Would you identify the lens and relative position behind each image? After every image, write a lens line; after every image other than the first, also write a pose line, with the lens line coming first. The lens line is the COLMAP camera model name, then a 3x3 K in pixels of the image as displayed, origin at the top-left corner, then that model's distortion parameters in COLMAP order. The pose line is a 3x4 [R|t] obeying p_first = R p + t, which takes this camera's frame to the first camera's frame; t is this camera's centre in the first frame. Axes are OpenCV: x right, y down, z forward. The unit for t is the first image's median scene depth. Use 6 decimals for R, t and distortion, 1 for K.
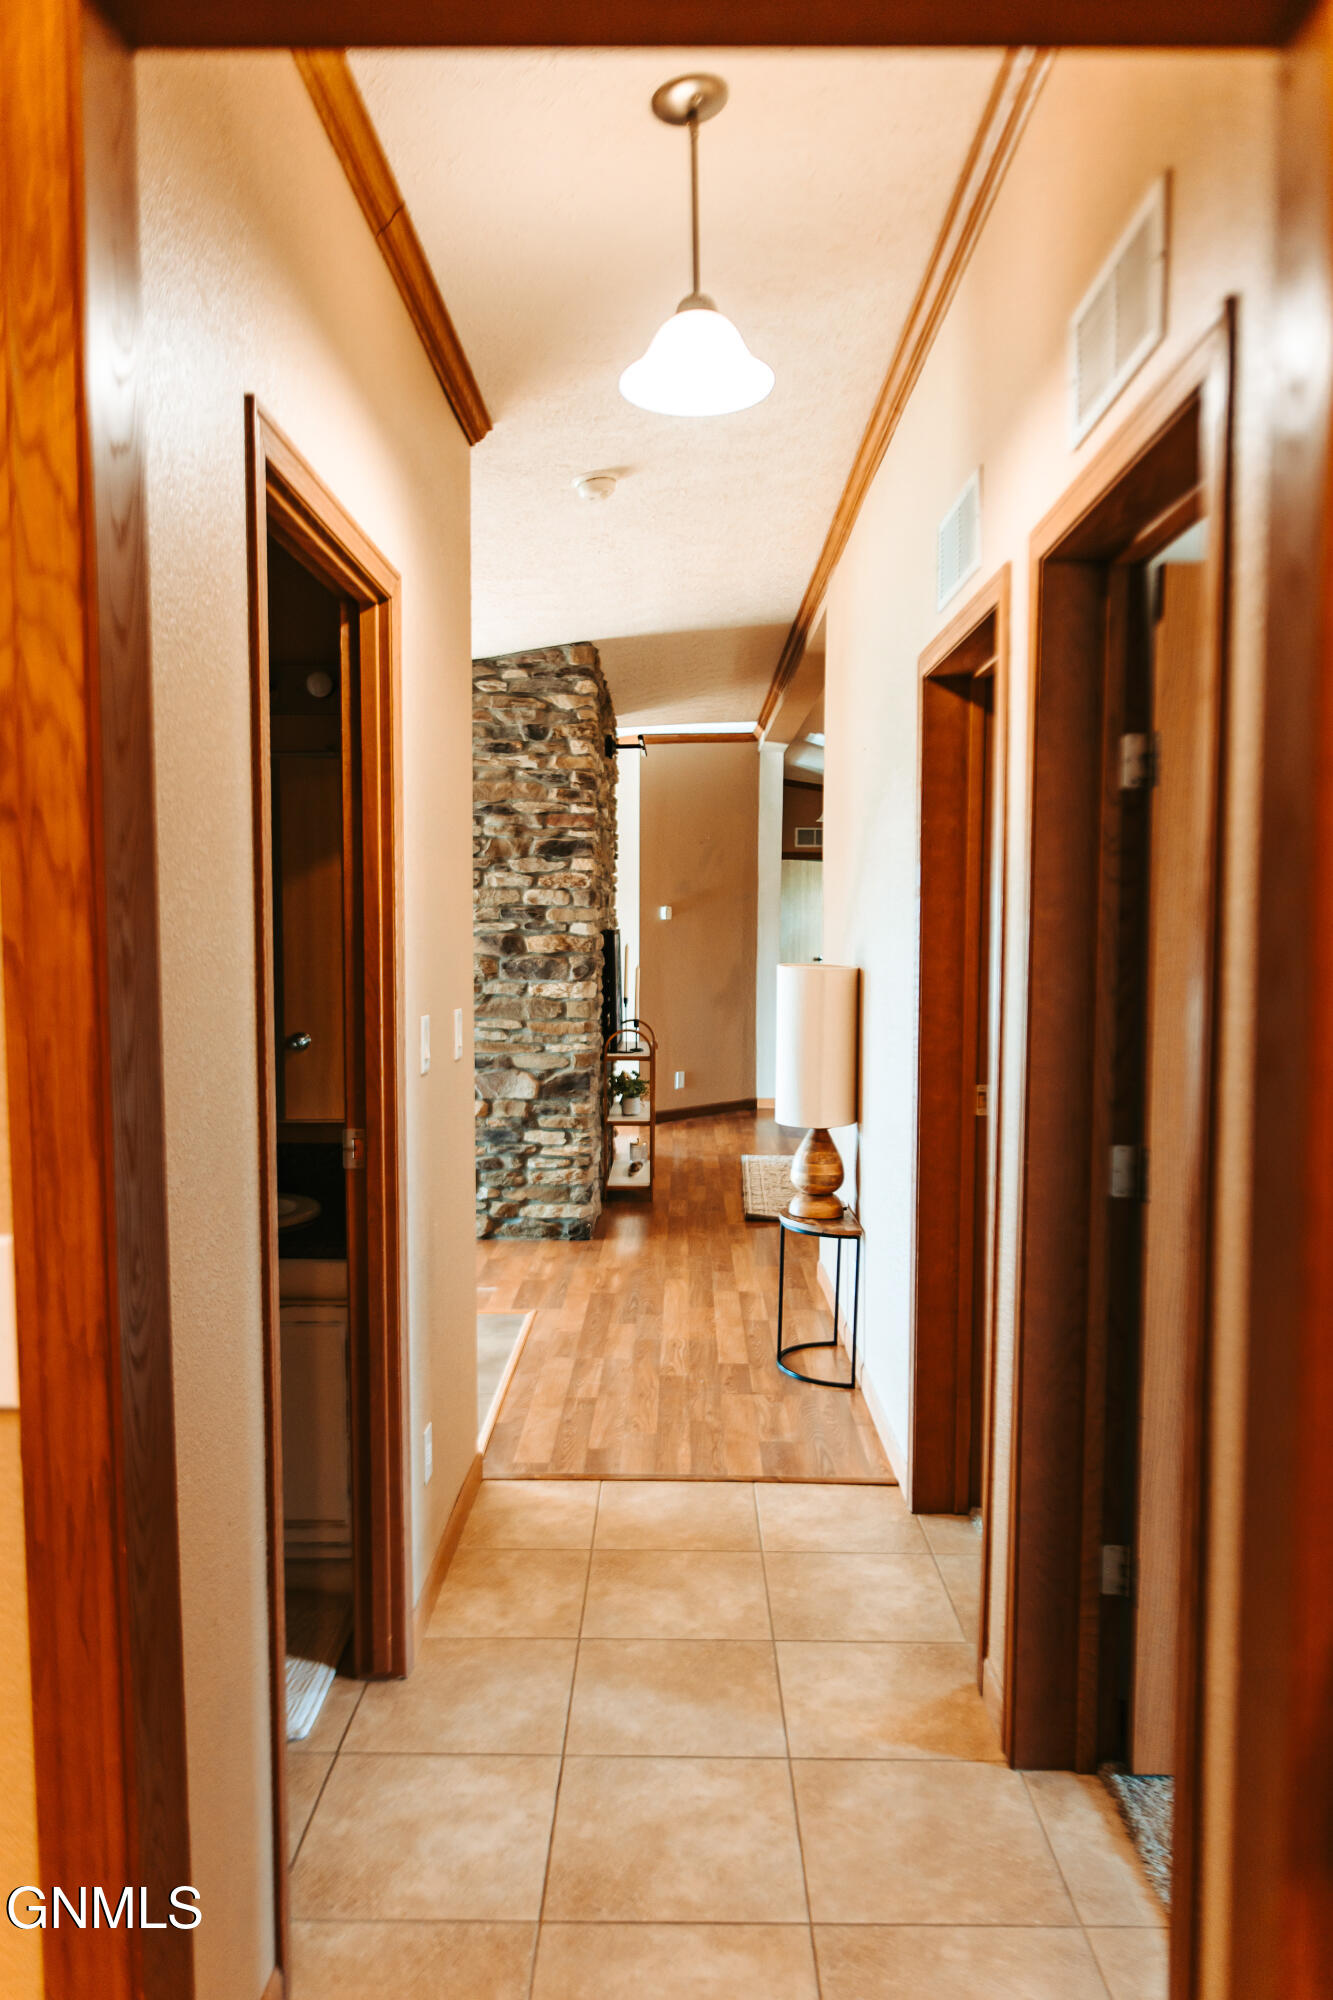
lens RADIAL K [[1393.9, 0, 660.7], [0, 1393.9, 1007.9], [0, 0, 1]] dist [-0.006362, 0.001497]
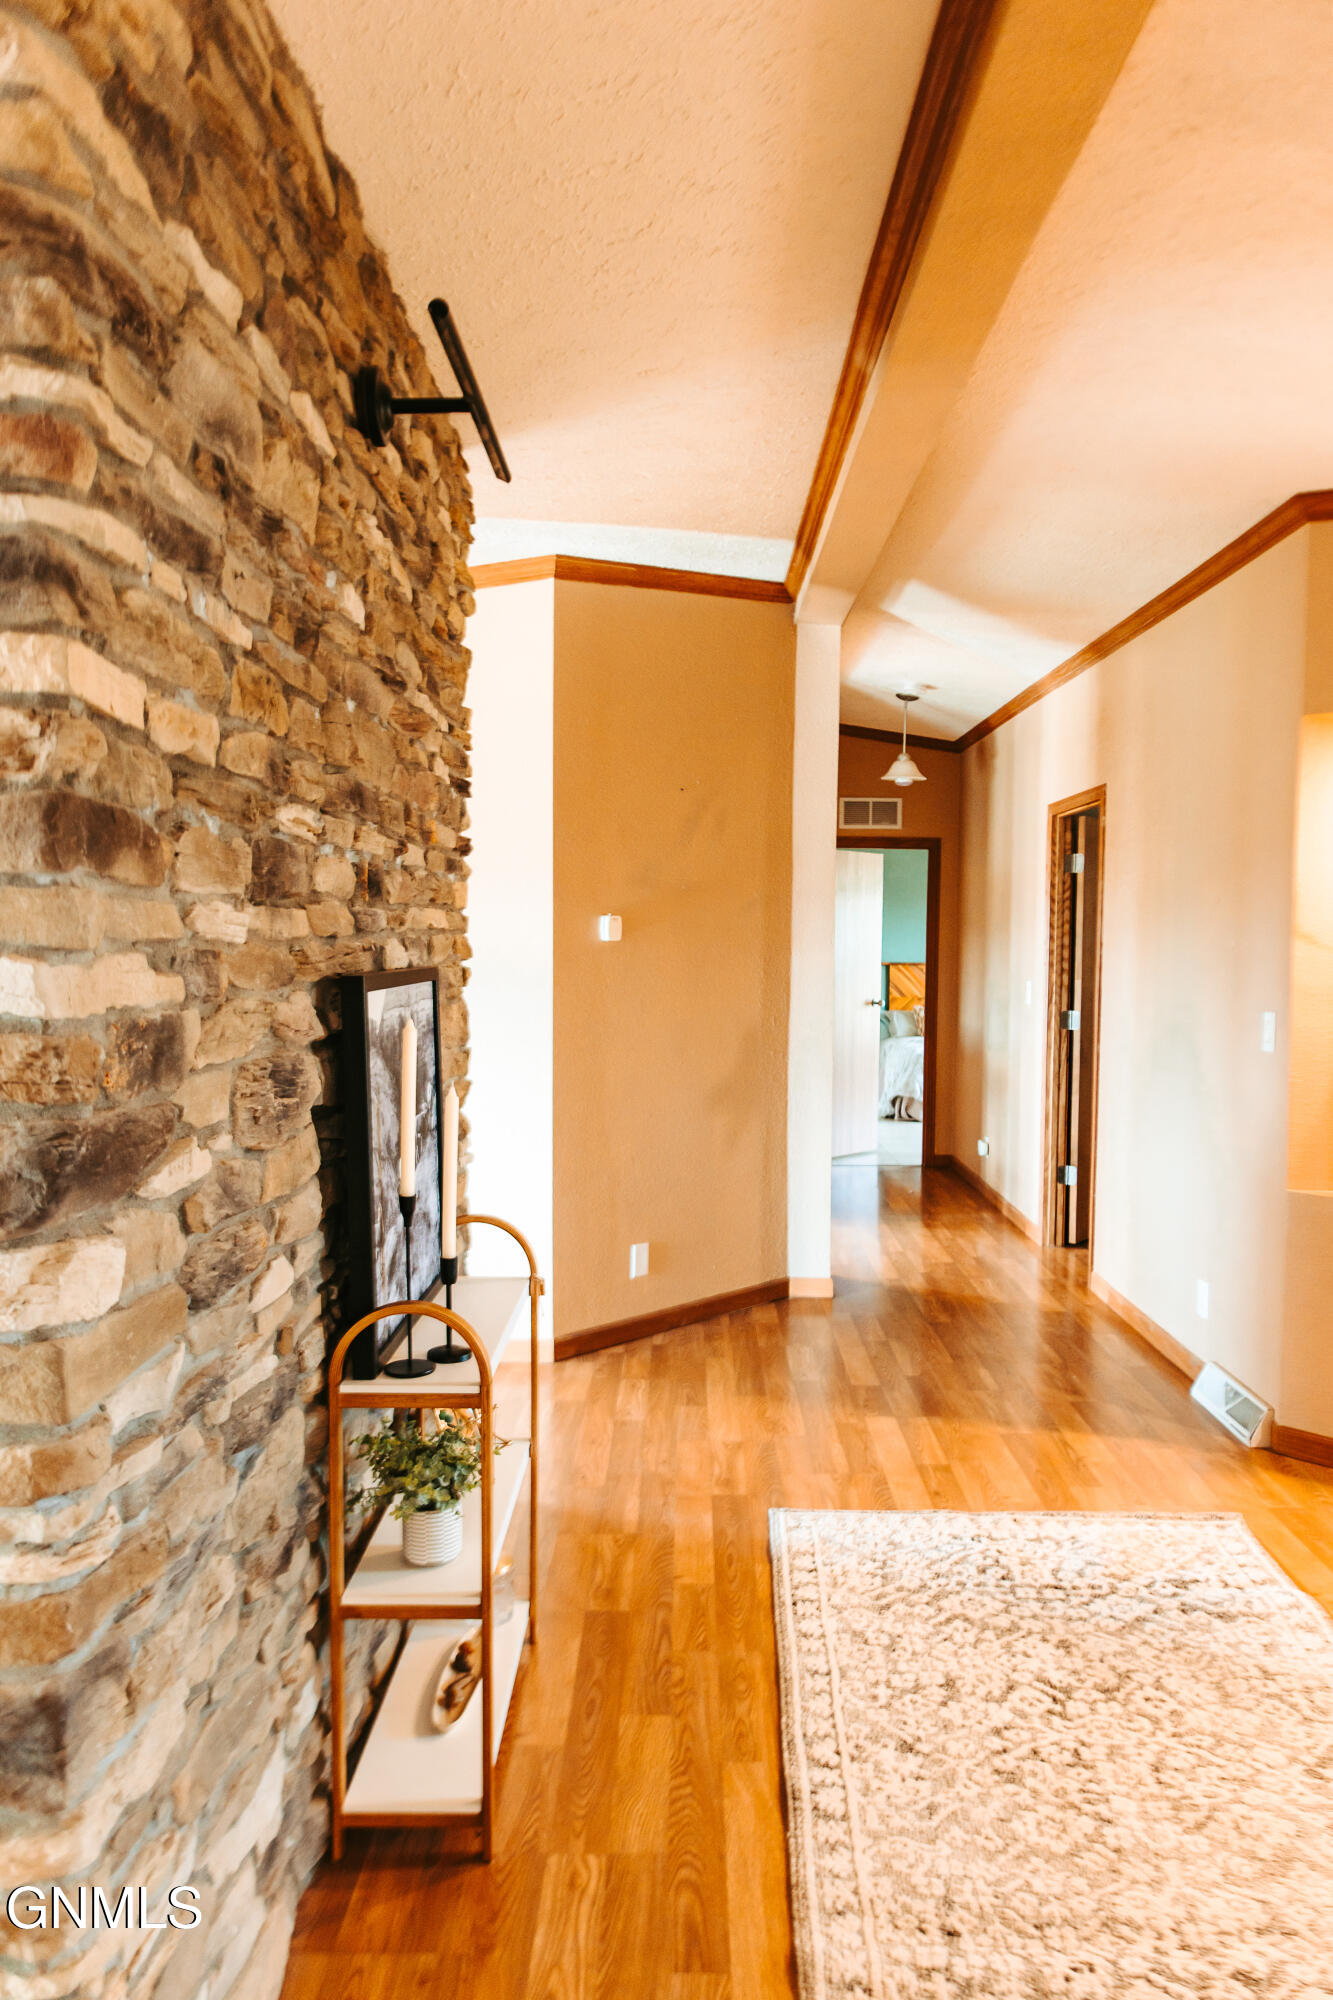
lens RADIAL K [[1393.9, 0, 672.4], [0, 1393.9, 1016.0], [0, 0, 1]] dist [-0.006362, 0.001497]
pose [[0.999980, 0.002204, 0.005851, 0.023057], [-0.002142, 0.999941, -0.010665, -0.032159], [-0.005874, 0.010652, 0.999926, 0.507200]]
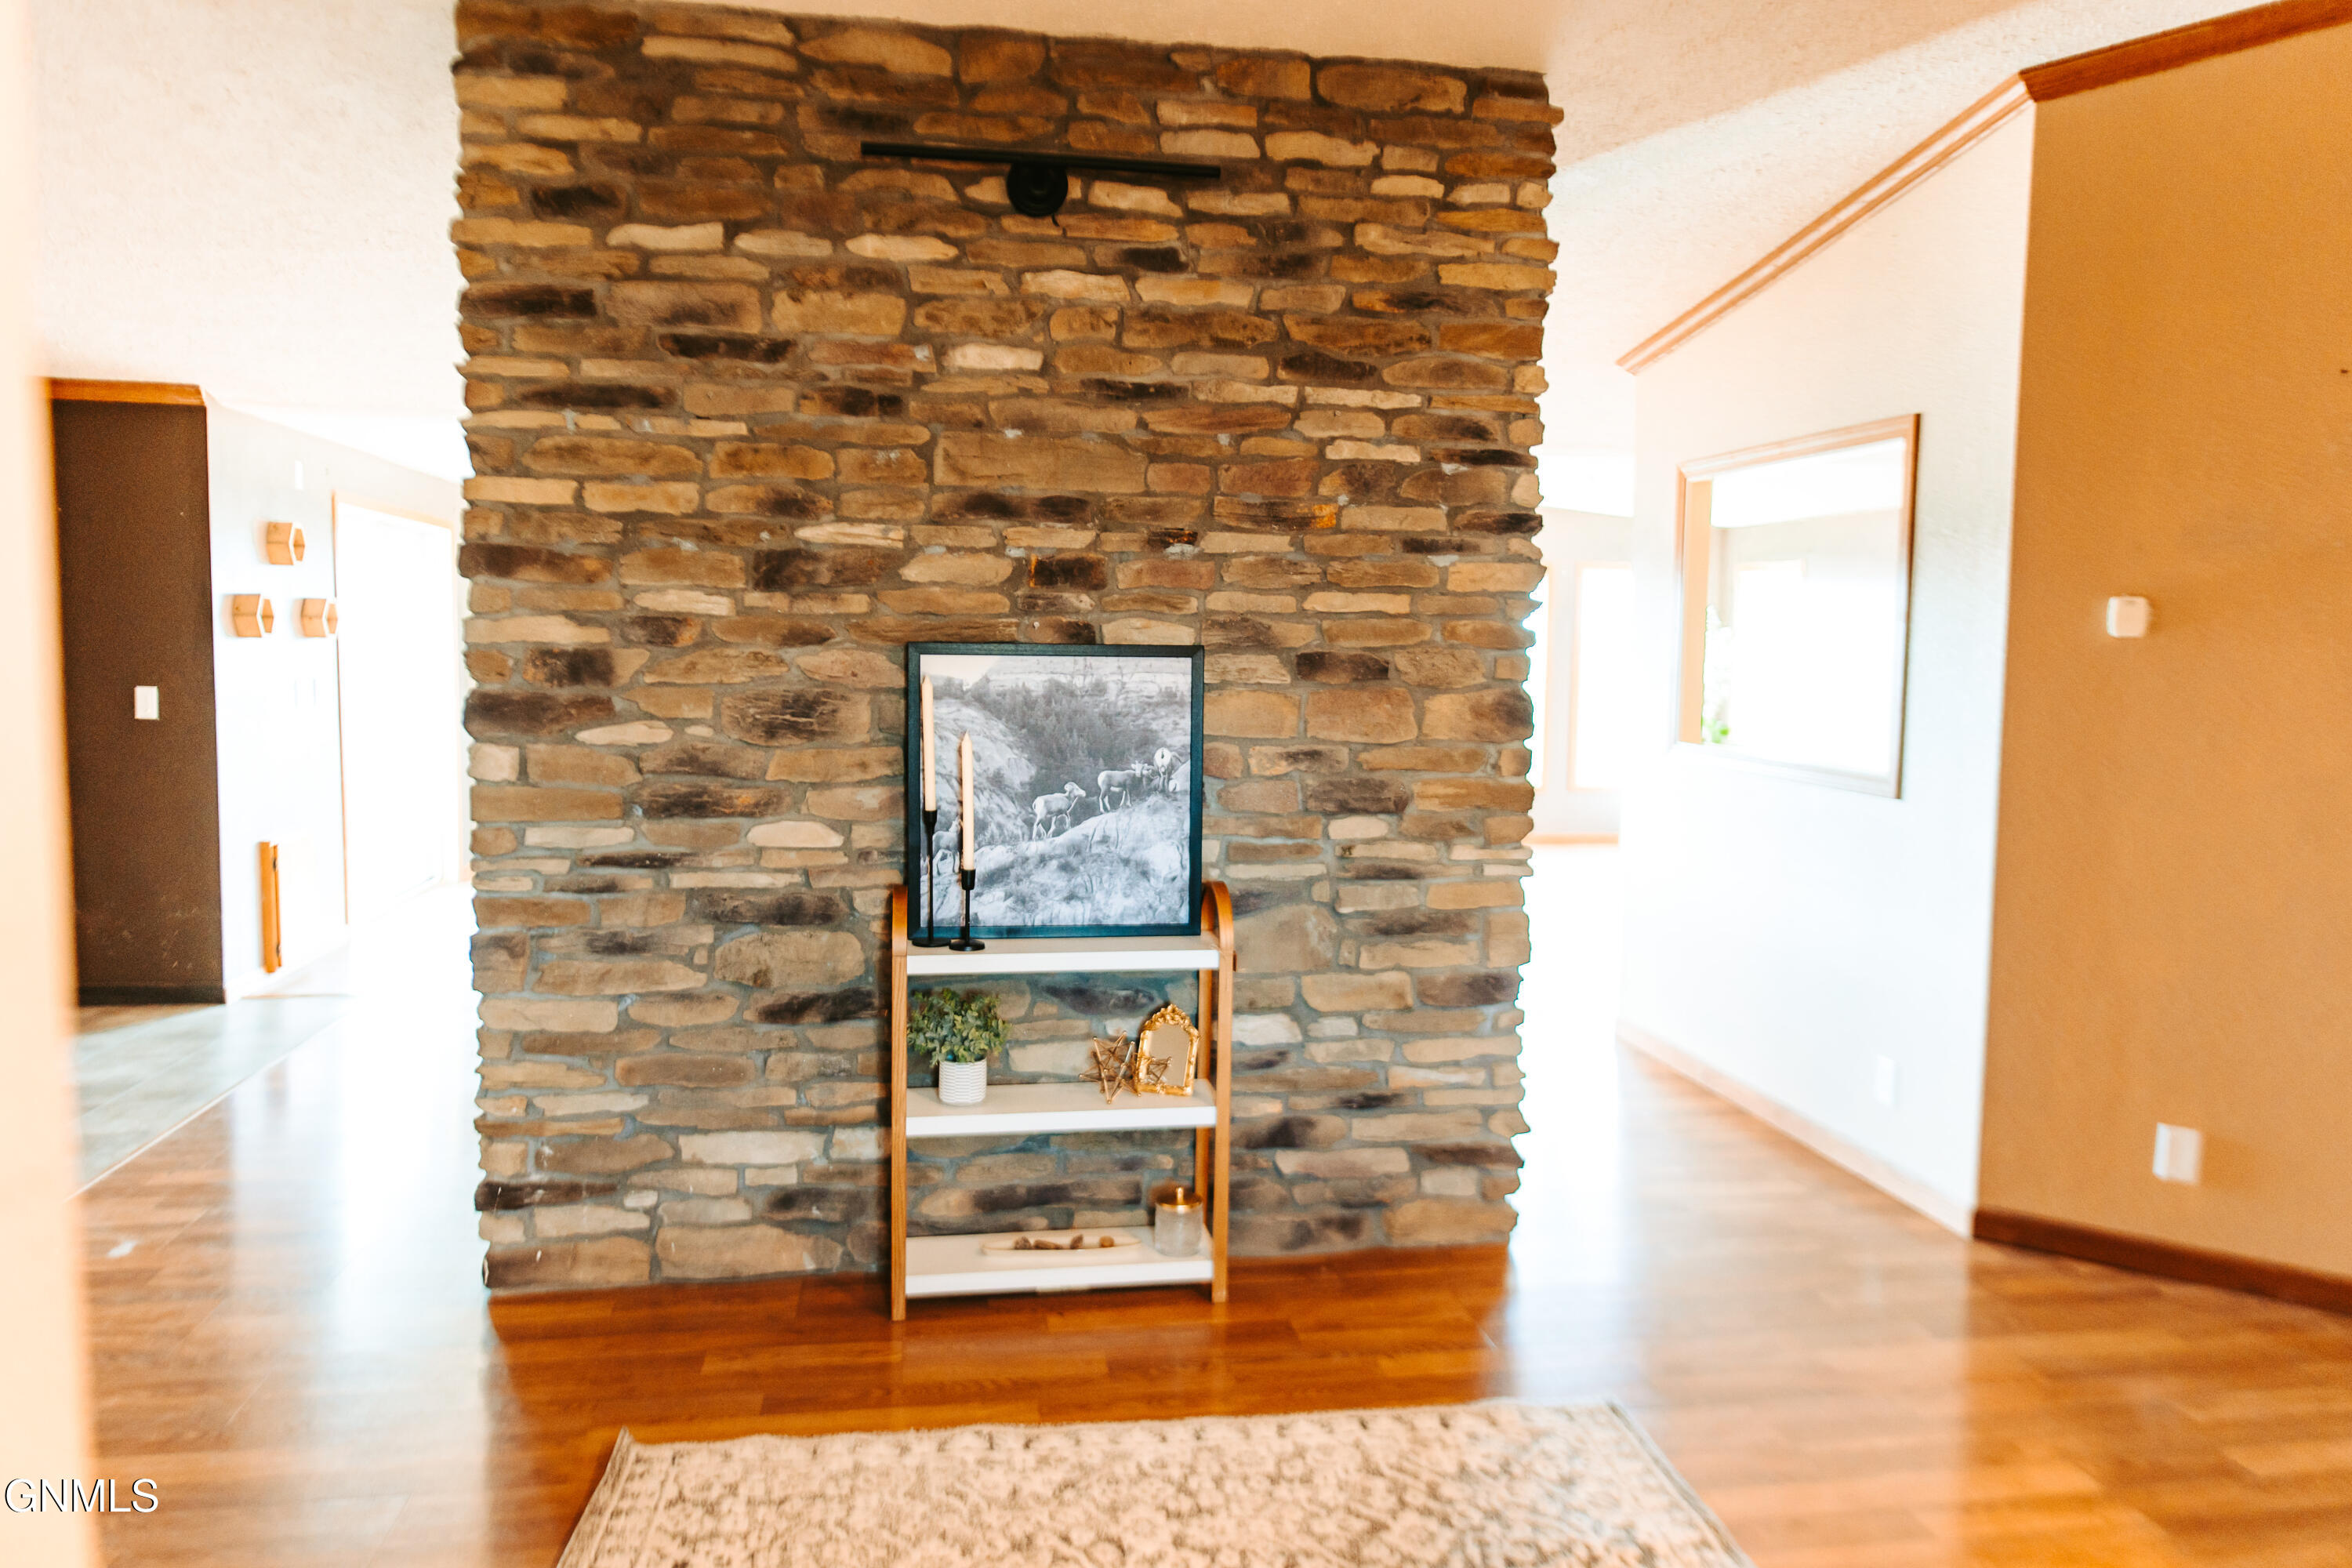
lens RADIAL K [[1639.2, 0, 1185.5], [0, 1639.2, 776.4], [0, 0, 1]] dist [-0.006362, 0.001497]
pose [[0.157673, 0.077666, -0.984432, 0.341641], [-0.078671, 0.994722, 0.065877, -0.039977], [0.984353, 0.067059, 0.162951, 0.735424]]
